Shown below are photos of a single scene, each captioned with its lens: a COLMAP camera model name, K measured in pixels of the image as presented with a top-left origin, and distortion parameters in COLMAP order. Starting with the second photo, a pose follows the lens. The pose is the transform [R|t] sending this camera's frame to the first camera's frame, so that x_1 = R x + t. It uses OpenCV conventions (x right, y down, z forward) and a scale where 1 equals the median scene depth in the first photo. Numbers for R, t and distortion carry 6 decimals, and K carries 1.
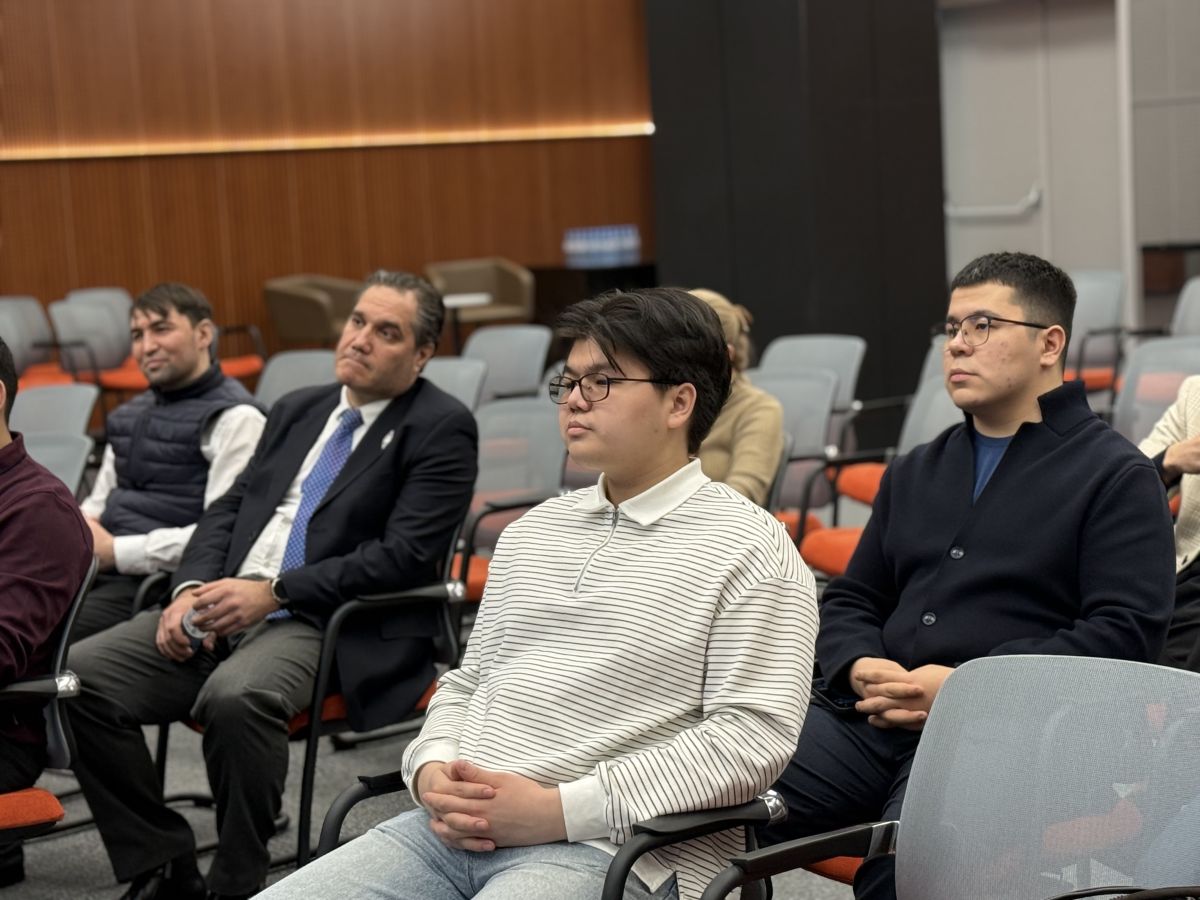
lens RADIAL K [[2546.2, 0, 600.0], [0, 2546.2, 450.0], [0, 0, 1]] dist [0.124673, 0.512951]
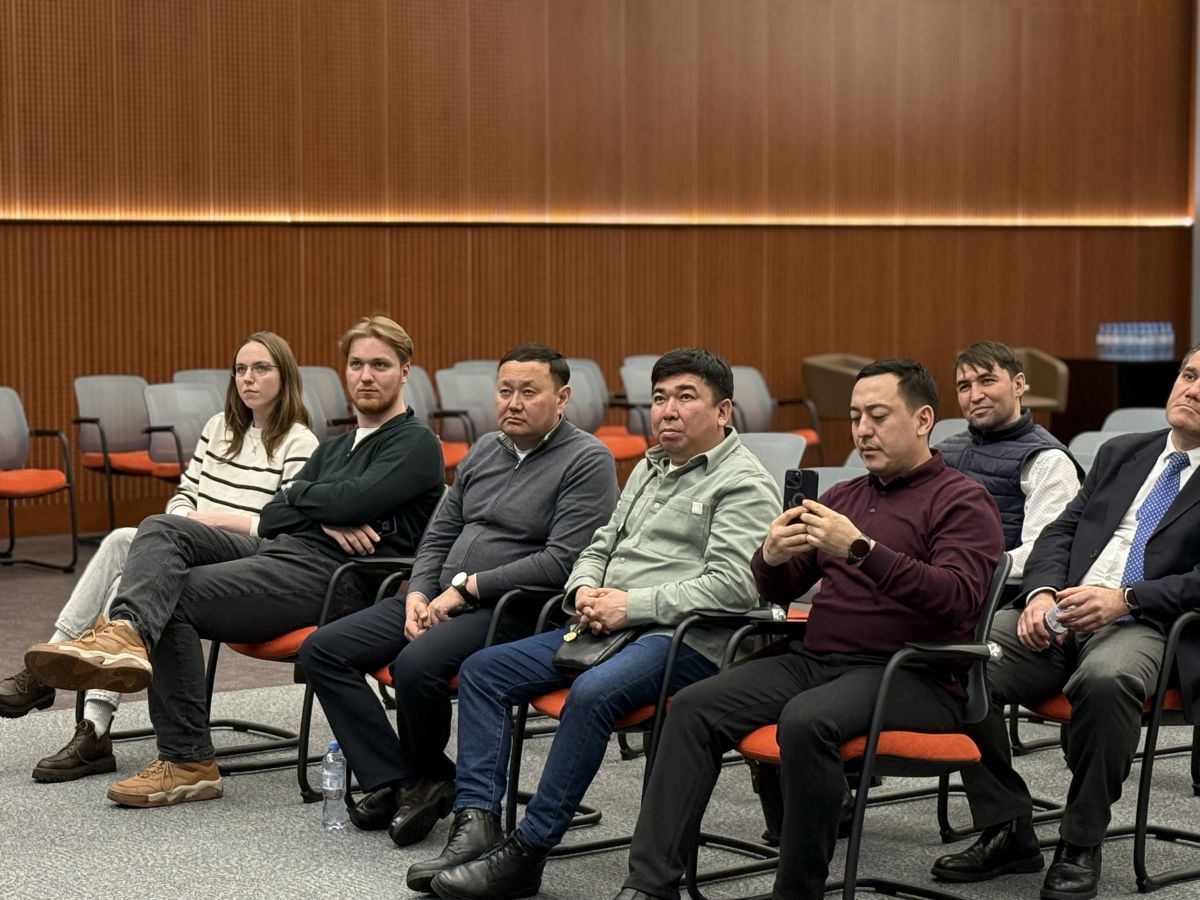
lens RADIAL K [[2871.0, 0, 600.0], [0, 2871.0, 450.0], [0, 0, 1]] dist [0.141002, 1.098124]
pose [[0.990677, 0.061891, -0.121365, -0.209387], [-0.066857, 0.997066, -0.037285, 0.052268], [0.118702, 0.045051, 0.991907, -0.378061]]
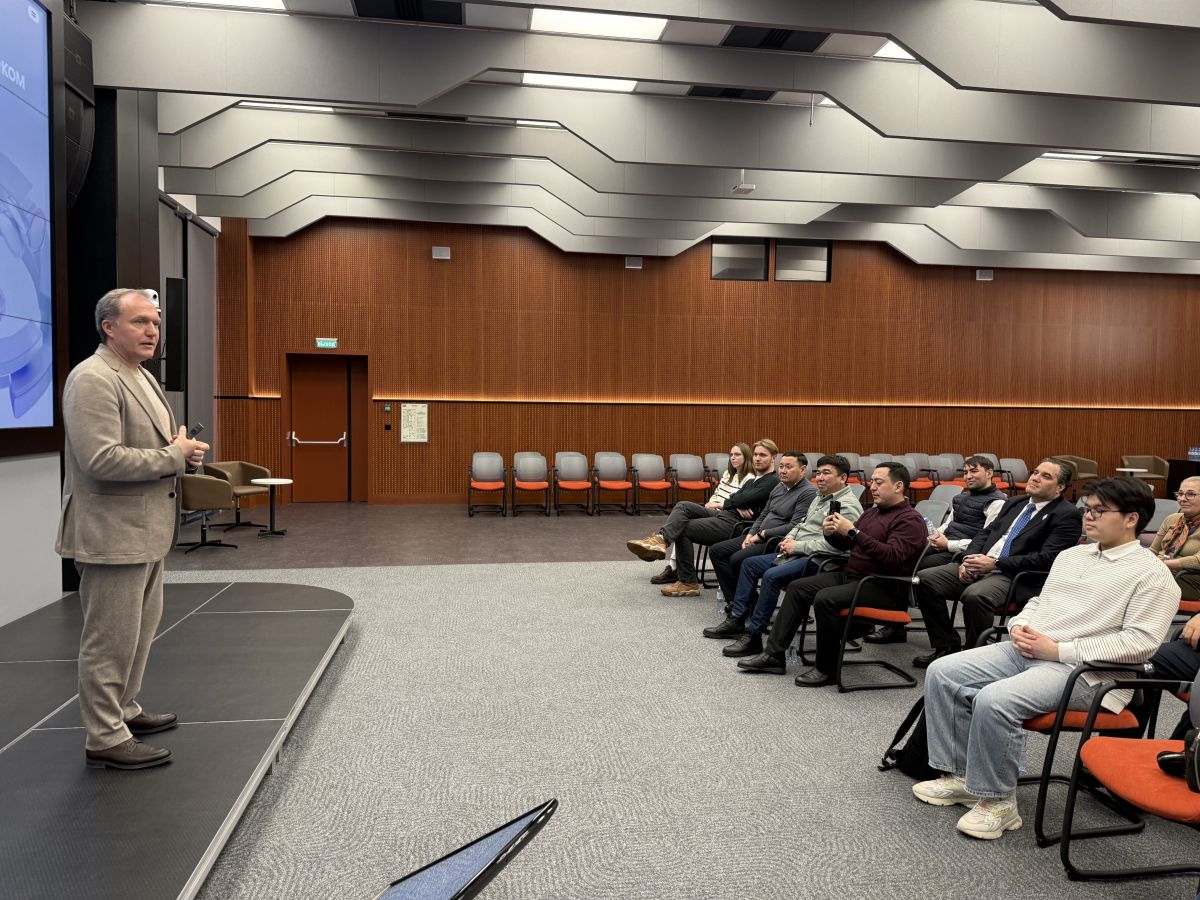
lens RADIAL K [[833.3, 0, 600.0], [0, 833.3, 450.0], [0, 0, 1]] dist [0.032570, -0.003707]
pose [[0.803666, 0.093619, -0.587670, 0.062967], [-0.124037, 0.992210, -0.011562, -0.006657], [0.582010, 0.082185, 0.809018, -0.063767]]
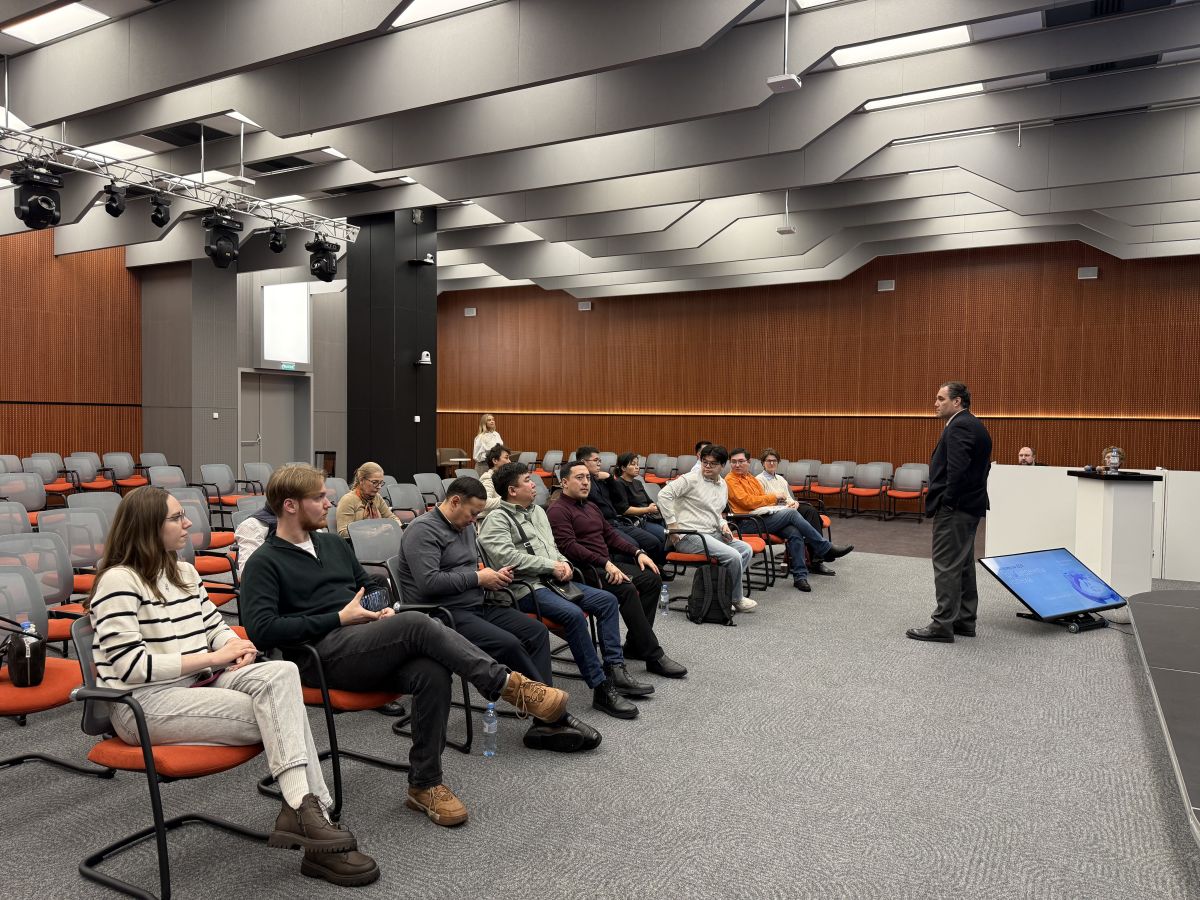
lens RADIAL K [[833.3, 0, 600.0], [0, 833.3, 450.0], [0, 0, 1]] dist [0.032570, -0.003707]
pose [[-0.269879, 0.015213, 0.962774, -1.810935], [0.112415, 0.993536, 0.015812, -0.102344], [-0.956310, 0.112497, -0.269844, 1.667435]]
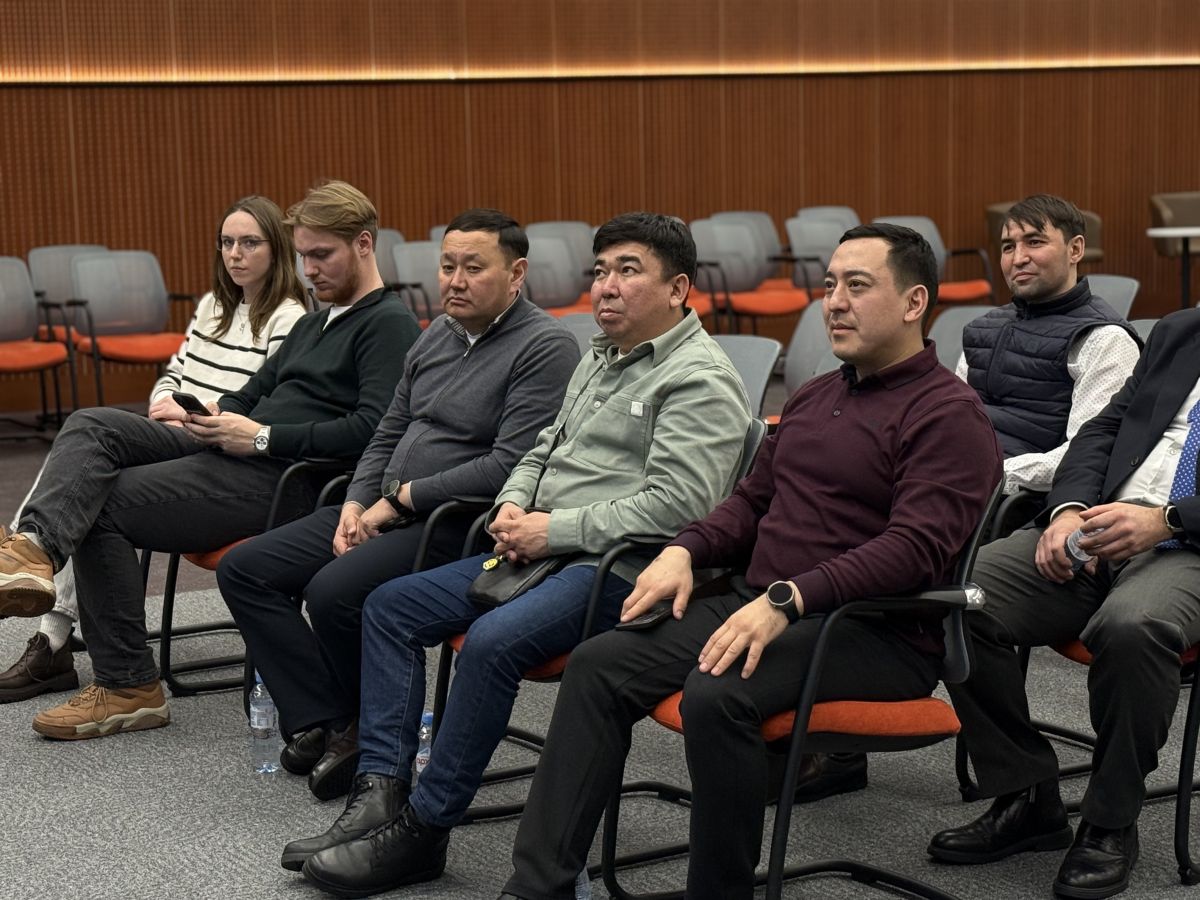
lens RADIAL K [[2546.2, 0, 600.0], [0, 2546.2, 450.0], [0, 0, 1]] dist [0.124673, 0.512951]
pose [[0.969990, 0.063813, -0.234621, -0.108489], [-0.057437, 0.997773, 0.033915, 0.009144], [0.236263, -0.019421, 0.971495, 0.015309]]
